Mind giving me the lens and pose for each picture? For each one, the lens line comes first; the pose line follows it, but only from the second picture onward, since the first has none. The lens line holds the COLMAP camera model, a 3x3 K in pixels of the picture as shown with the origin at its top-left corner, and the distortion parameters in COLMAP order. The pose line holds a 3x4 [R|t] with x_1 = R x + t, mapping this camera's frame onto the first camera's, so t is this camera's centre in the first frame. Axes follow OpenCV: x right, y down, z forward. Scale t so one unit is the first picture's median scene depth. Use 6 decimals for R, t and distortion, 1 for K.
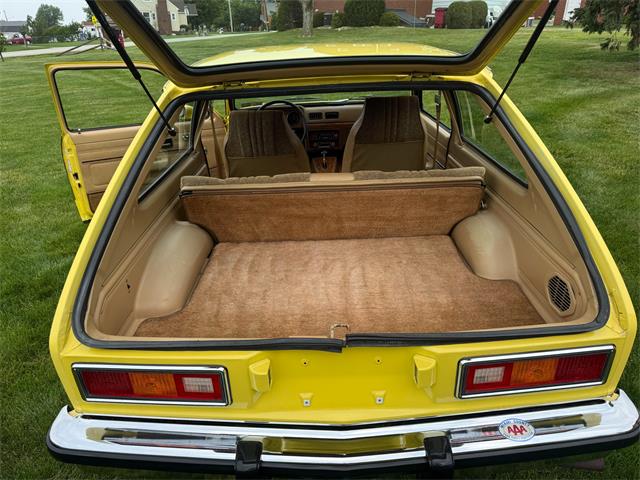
lens RADIAL K [[453.4, 0, 320.0], [0, 453.4, 240.0], [0, 0, 1]] dist [0.036143, -0.052284]
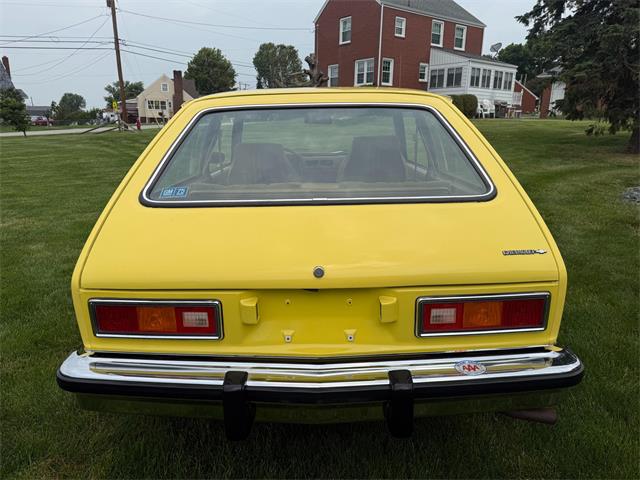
lens RADIAL K [[453.4, 0, 320.0], [0, 453.4, 240.0], [0, 0, 1]] dist [0.036143, -0.052284]
pose [[0.999727, 0.023018, -0.003992, 0.019649], [-0.023361, 0.983742, -0.178062, 0.120022], [-0.000172, 0.178106, 0.984011, -0.069748]]
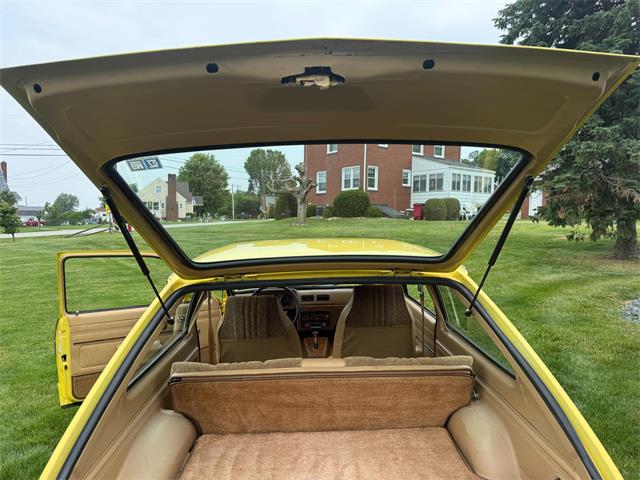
lens RADIAL K [[449.9, 0, 321.3], [0, 449.9, 238.0], [0, 0, 1]] dist [0.066702, -0.097868]
pose [[0.999698, 0.013823, 0.020337, -0.001170], [-0.005104, 0.925671, -0.378294, -0.010787], [-0.024055, 0.378076, 0.925462, -0.023663]]
